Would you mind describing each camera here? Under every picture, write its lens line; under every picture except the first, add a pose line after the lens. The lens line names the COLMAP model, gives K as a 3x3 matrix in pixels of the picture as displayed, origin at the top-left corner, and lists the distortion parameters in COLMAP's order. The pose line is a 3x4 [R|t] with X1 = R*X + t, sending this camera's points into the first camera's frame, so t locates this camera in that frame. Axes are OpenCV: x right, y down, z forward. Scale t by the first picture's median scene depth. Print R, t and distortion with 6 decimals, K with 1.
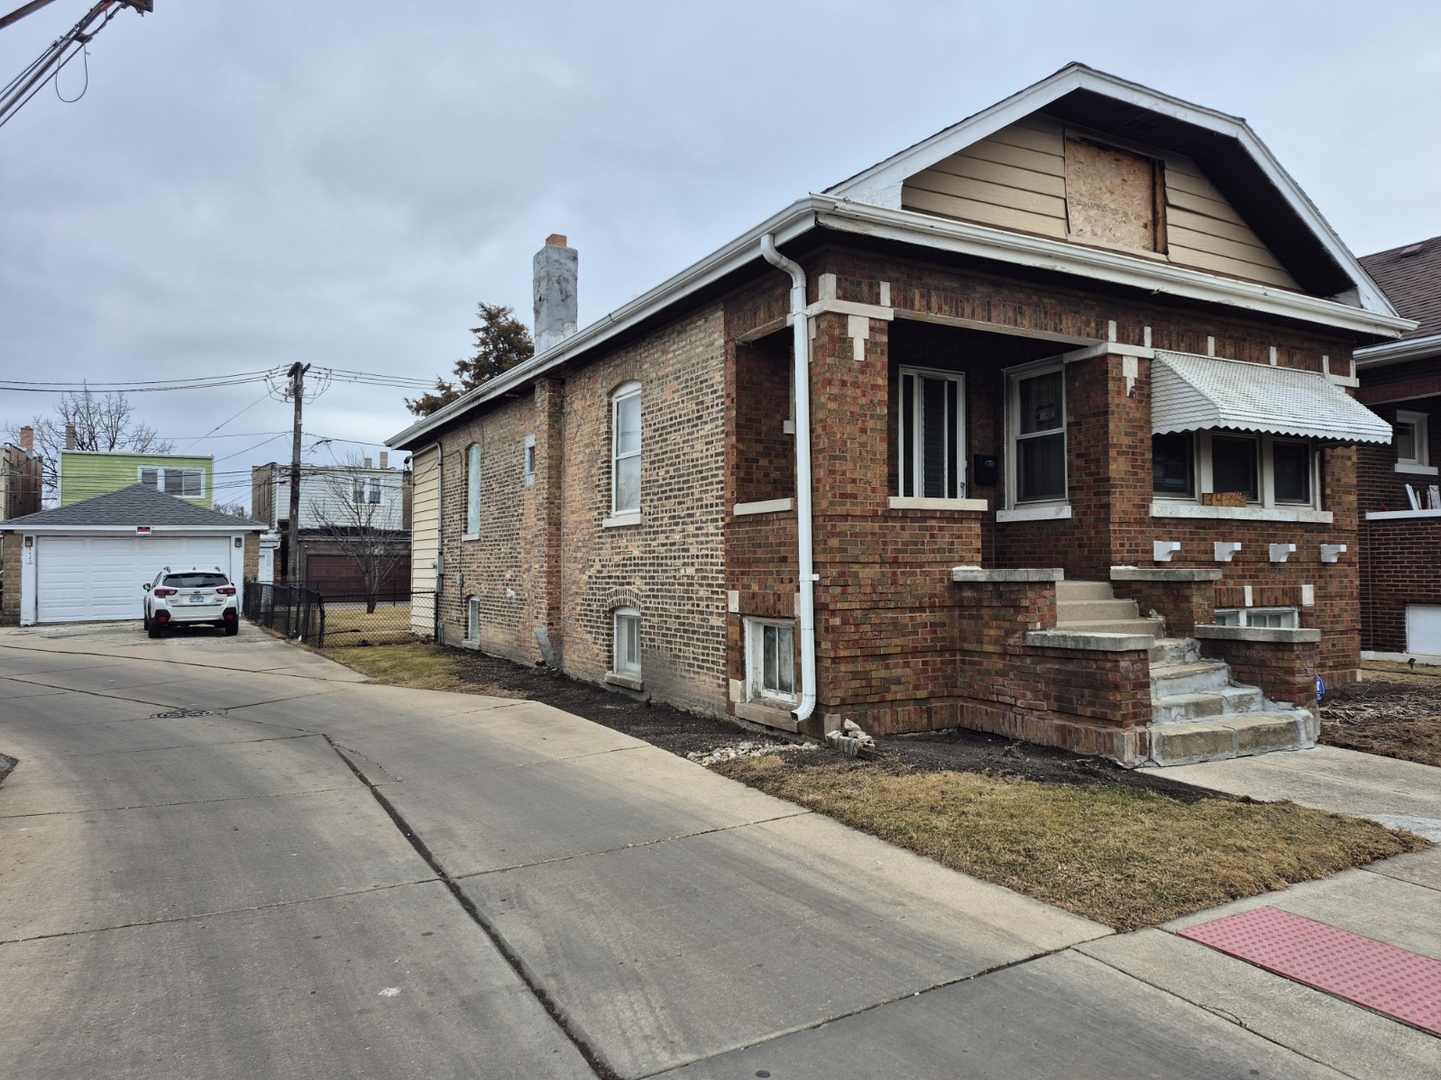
lens RADIAL K [[918.4, 0, 723.3], [0, 918.4, 532.9], [0, 0, 1]] dist [0.051866, -0.046034]
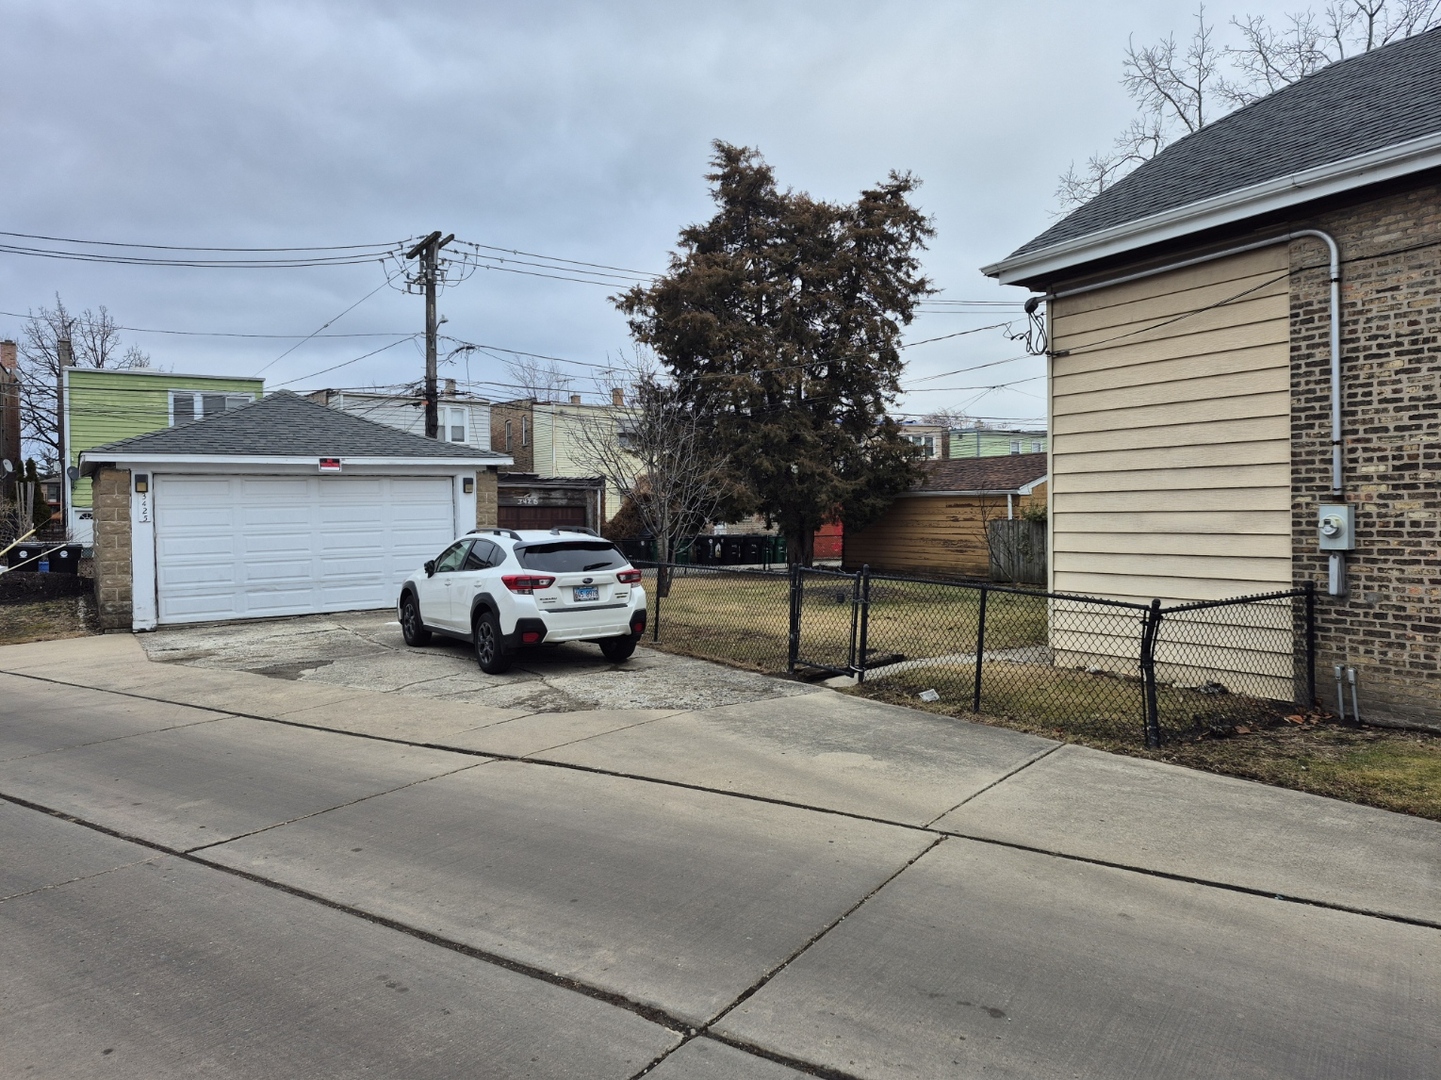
lens RADIAL K [[918.4, 0, 721.6], [0, 918.4, 529.9], [0, 0, 1]] dist [0.051866, -0.046034]
pose [[0.998868, -0.006629, 0.047100, -1.161690], [0.004120, 0.998577, 0.053167, 0.025204], [-0.047385, -0.052912, 0.997474, 1.154667]]
